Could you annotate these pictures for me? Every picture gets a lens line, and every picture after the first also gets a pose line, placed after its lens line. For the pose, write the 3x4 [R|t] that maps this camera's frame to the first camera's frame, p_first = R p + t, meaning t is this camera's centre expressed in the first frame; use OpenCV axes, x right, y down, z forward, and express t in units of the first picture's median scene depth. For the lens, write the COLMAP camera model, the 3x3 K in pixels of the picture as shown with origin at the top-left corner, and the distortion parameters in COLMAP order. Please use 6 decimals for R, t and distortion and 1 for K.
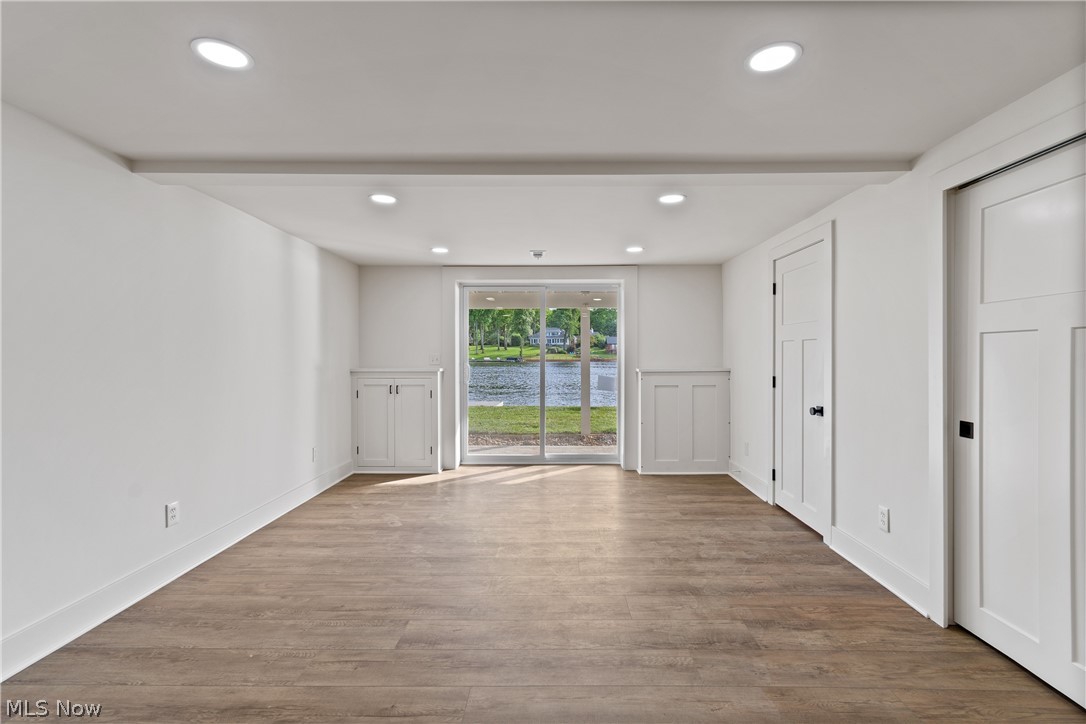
lens RADIAL K [[485.2, 0, 542.1], [0, 485.2, 354.2], [0, 0, 1]] dist [0.000492, -0.000807]
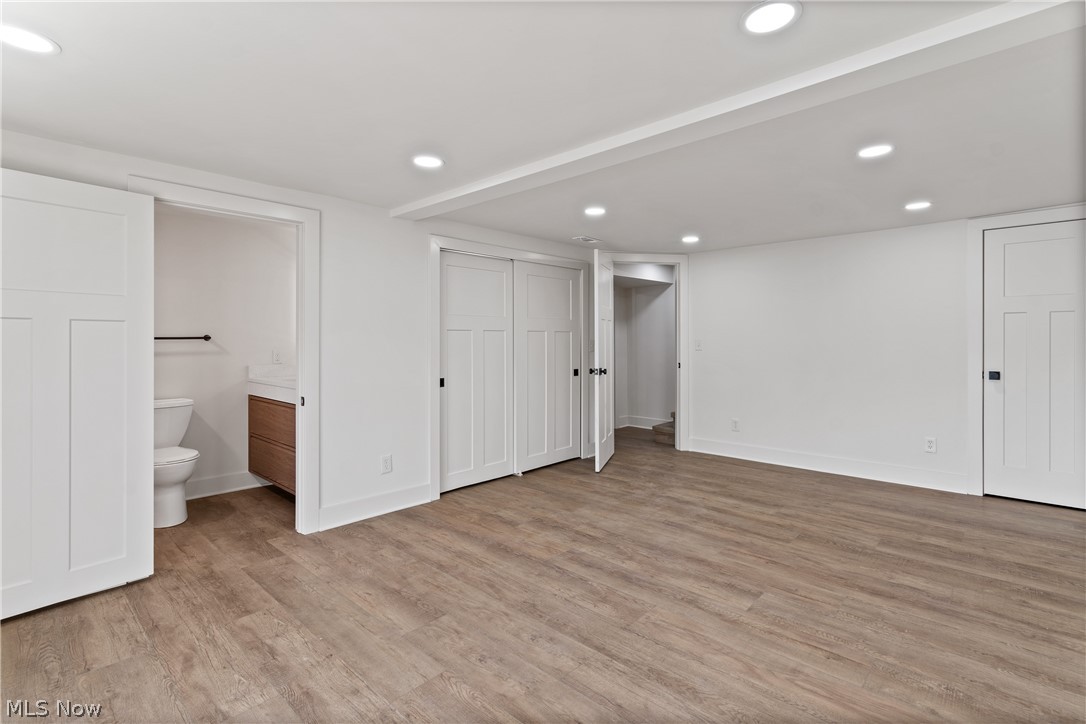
lens RADIAL K [[485.2, 0, 540.8], [0, 485.2, 352.8], [0, 0, 1]] dist [0.000492, -0.000807]
pose [[-0.724761, -0.013418, 0.688869, -0.624722], [0.003205, 0.999734, 0.022846, -0.006768], [-0.688992, 0.018766, -0.724526, 1.934957]]
